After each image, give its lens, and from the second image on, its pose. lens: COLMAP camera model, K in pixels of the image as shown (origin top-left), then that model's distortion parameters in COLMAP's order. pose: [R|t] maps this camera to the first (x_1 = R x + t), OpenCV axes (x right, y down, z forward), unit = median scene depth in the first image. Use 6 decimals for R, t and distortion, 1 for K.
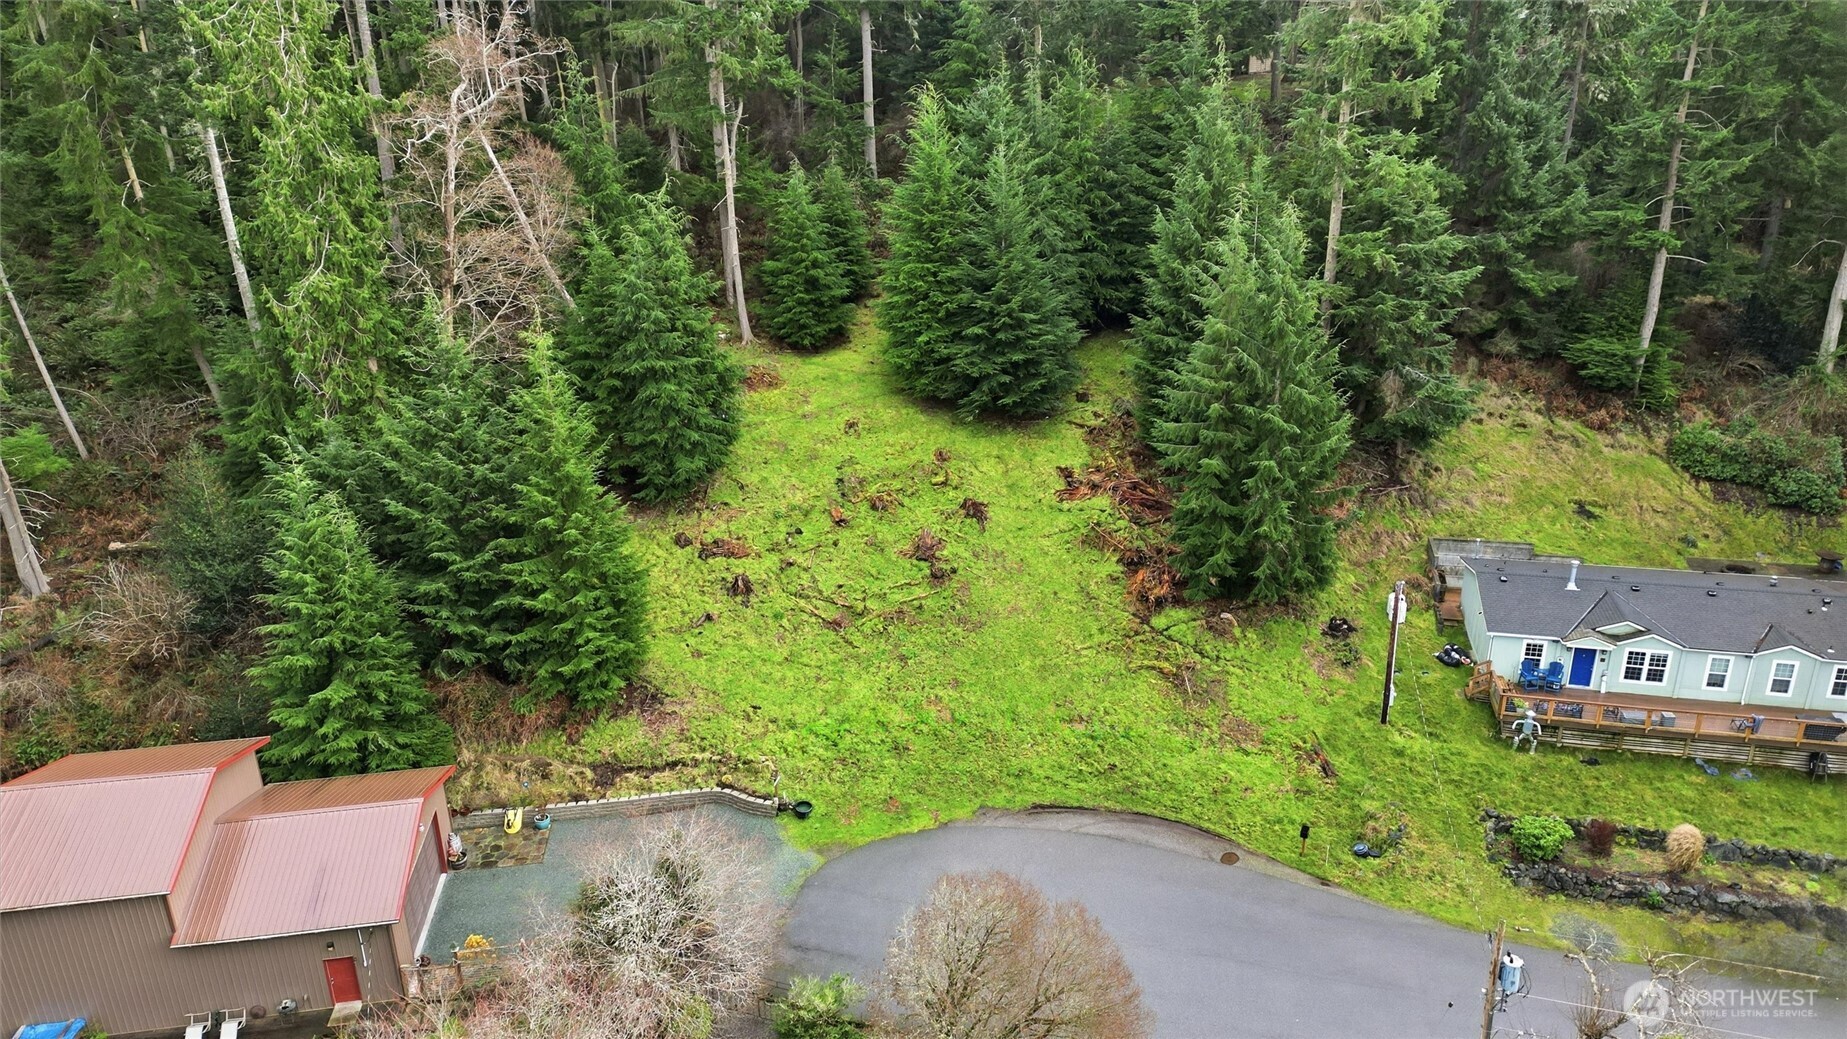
lens RADIAL K [[1303.1, 0, 922.6], [0, 1303.1, 517.4], [0, 0, 1]] dist [0.039512, -0.027216]
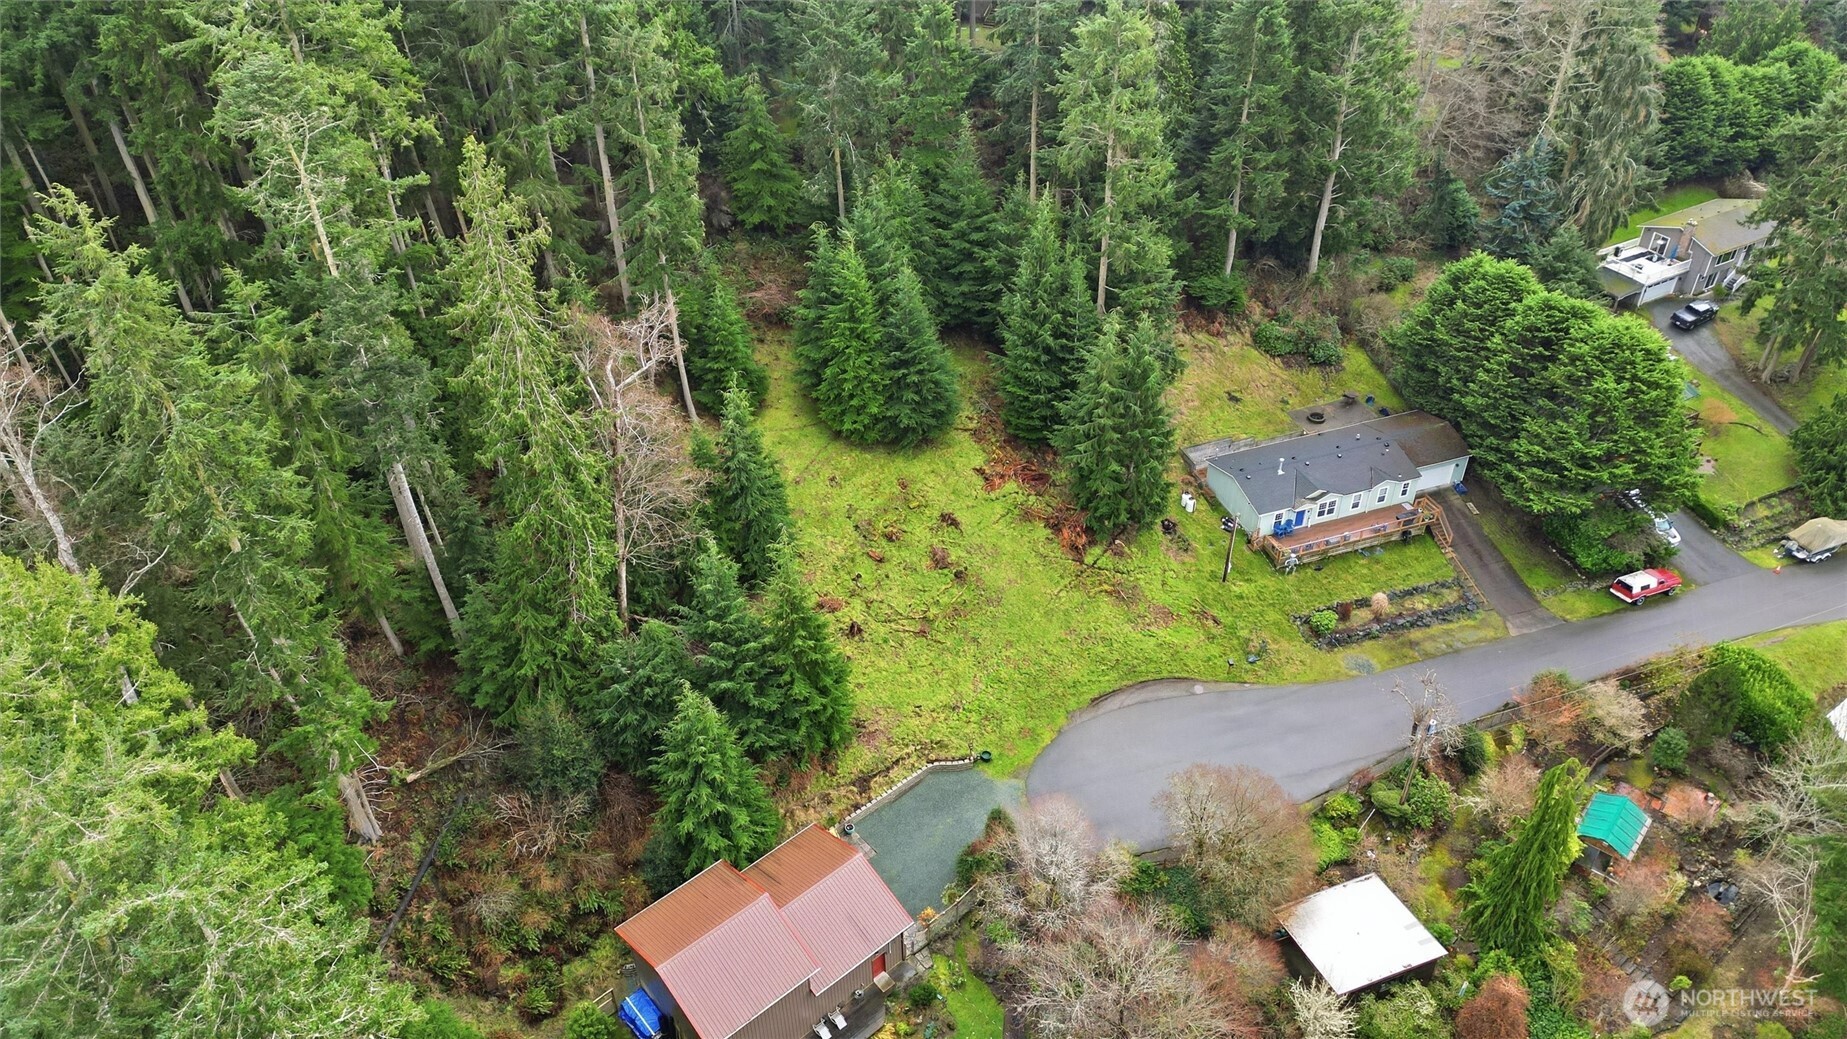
lens RADIAL K [[1303.1, 0, 930.1], [0, 1303.1, 524.5], [0, 0, 1]] dist [0.039512, -0.027216]
pose [[0.837116, -0.321268, 0.442746, -0.692985], [0.196242, 0.931867, 0.305144, -0.498345], [-0.510613, -0.168556, 0.843127, -0.265714]]
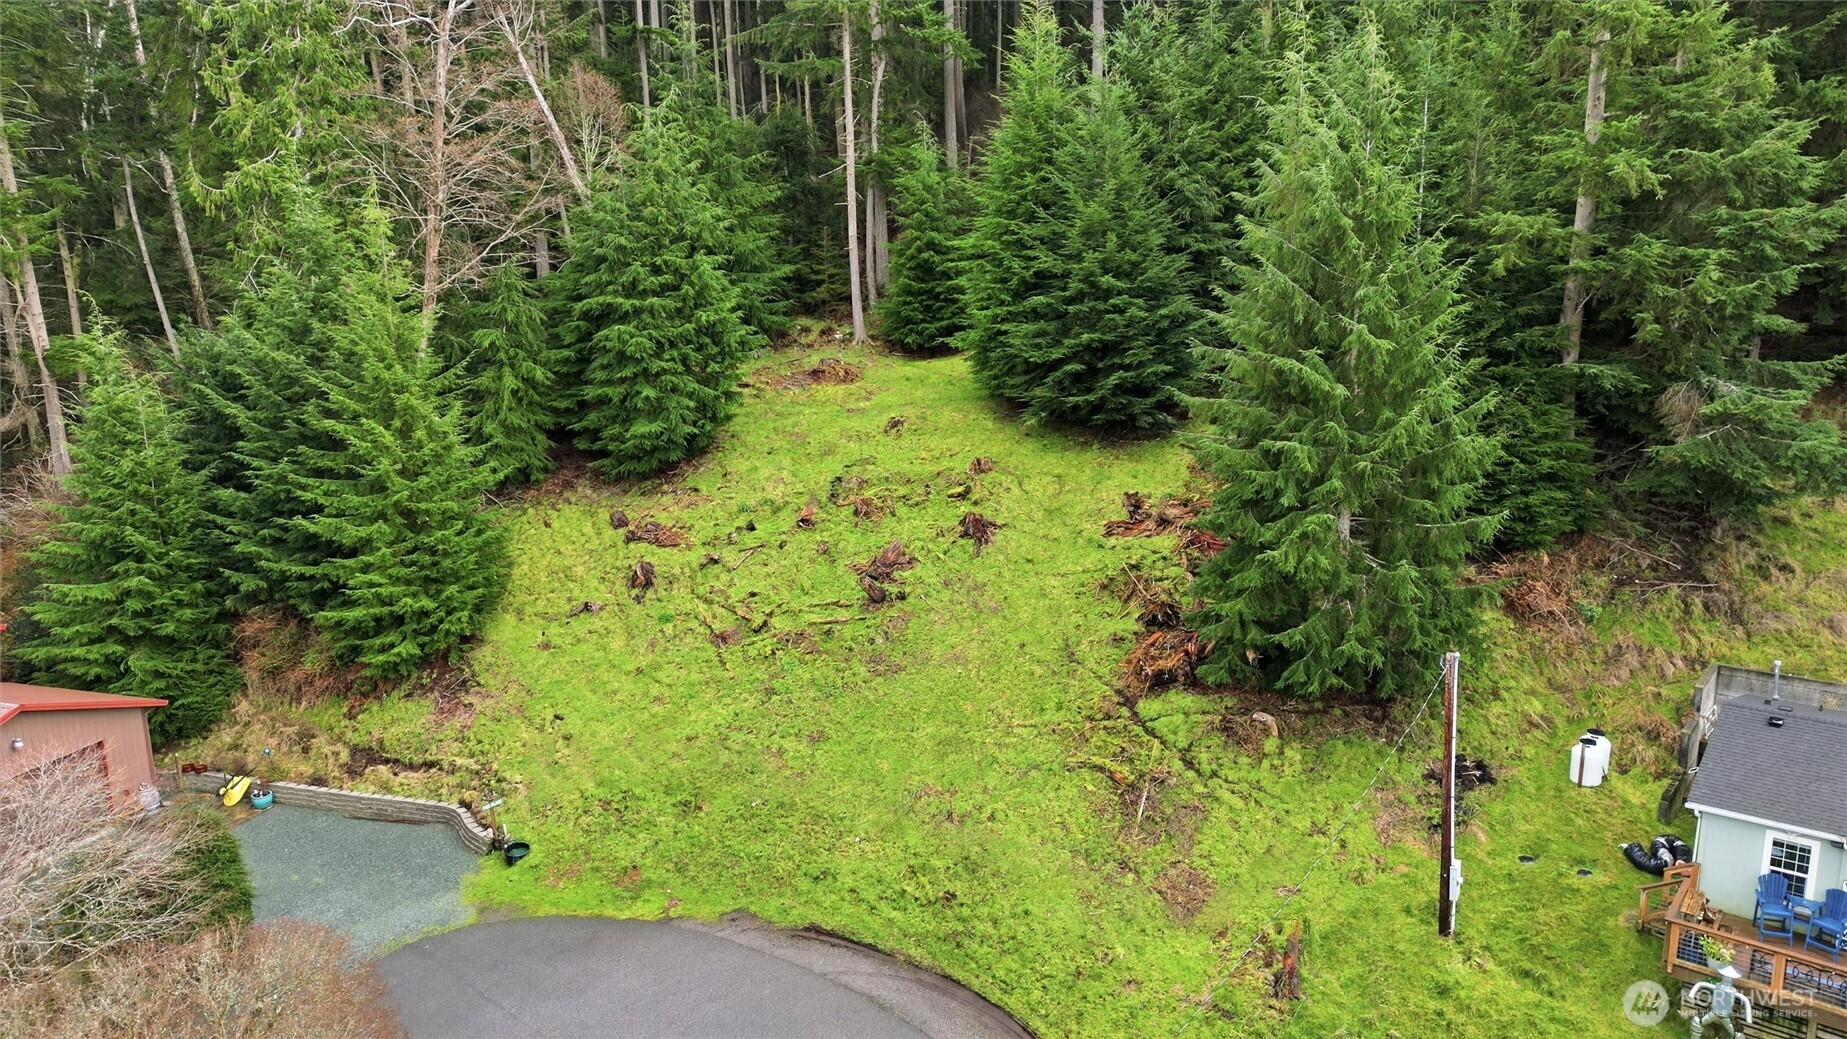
lens RADIAL K [[1303.1, 0, 918.3], [0, 1303.1, 510.9], [0, 0, 1]] dist [0.039512, -0.027216]
pose [[0.897913, 0.099559, -0.428765, 0.343079], [-0.164033, 0.979604, -0.116052, 0.078812], [0.408466, 0.174537, 0.895931, 0.372456]]
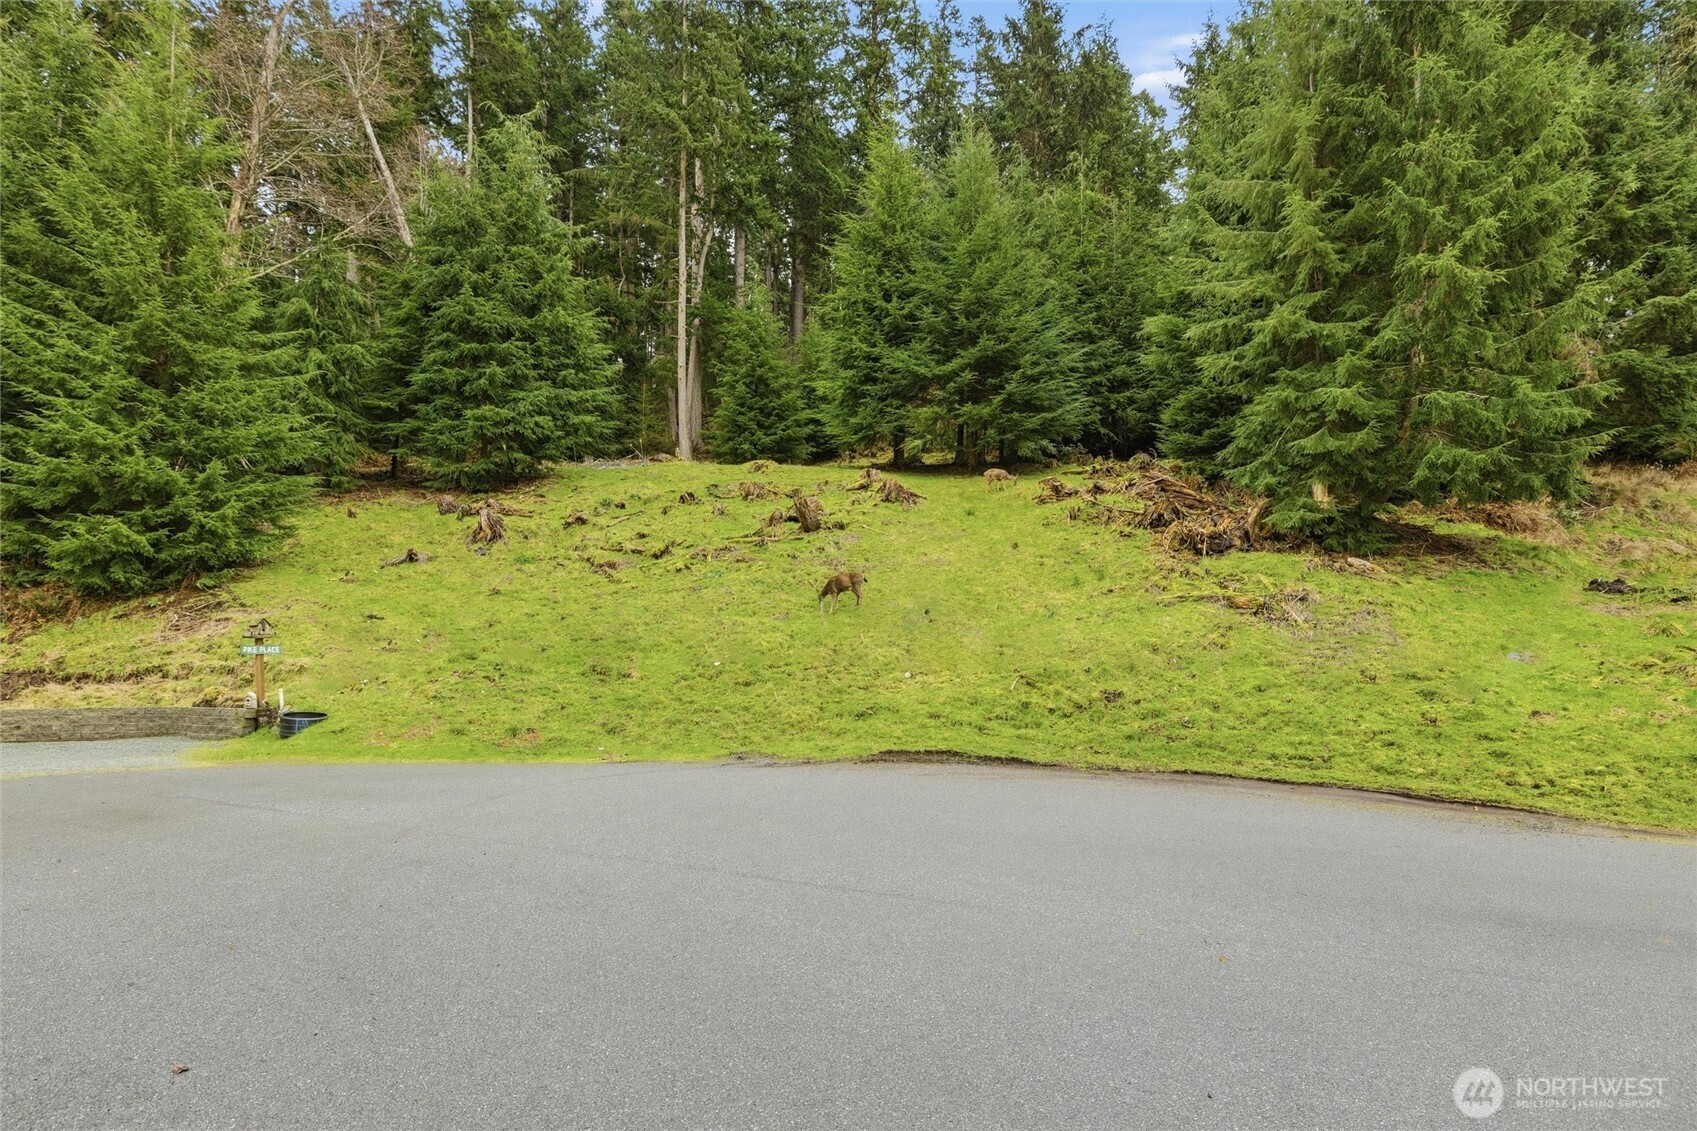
lens RADIAL K [[989.2, 0, 851.9], [0, 989.2, 568.7], [0, 0, 1]] dist [-0.017617, -0.001389]
pose [[0.976274, -0.030359, -0.214401, 0.120607], [-0.071612, 0.889145, -0.451988, 0.263606], [0.204355, 0.456617, 0.865875, 0.665659]]
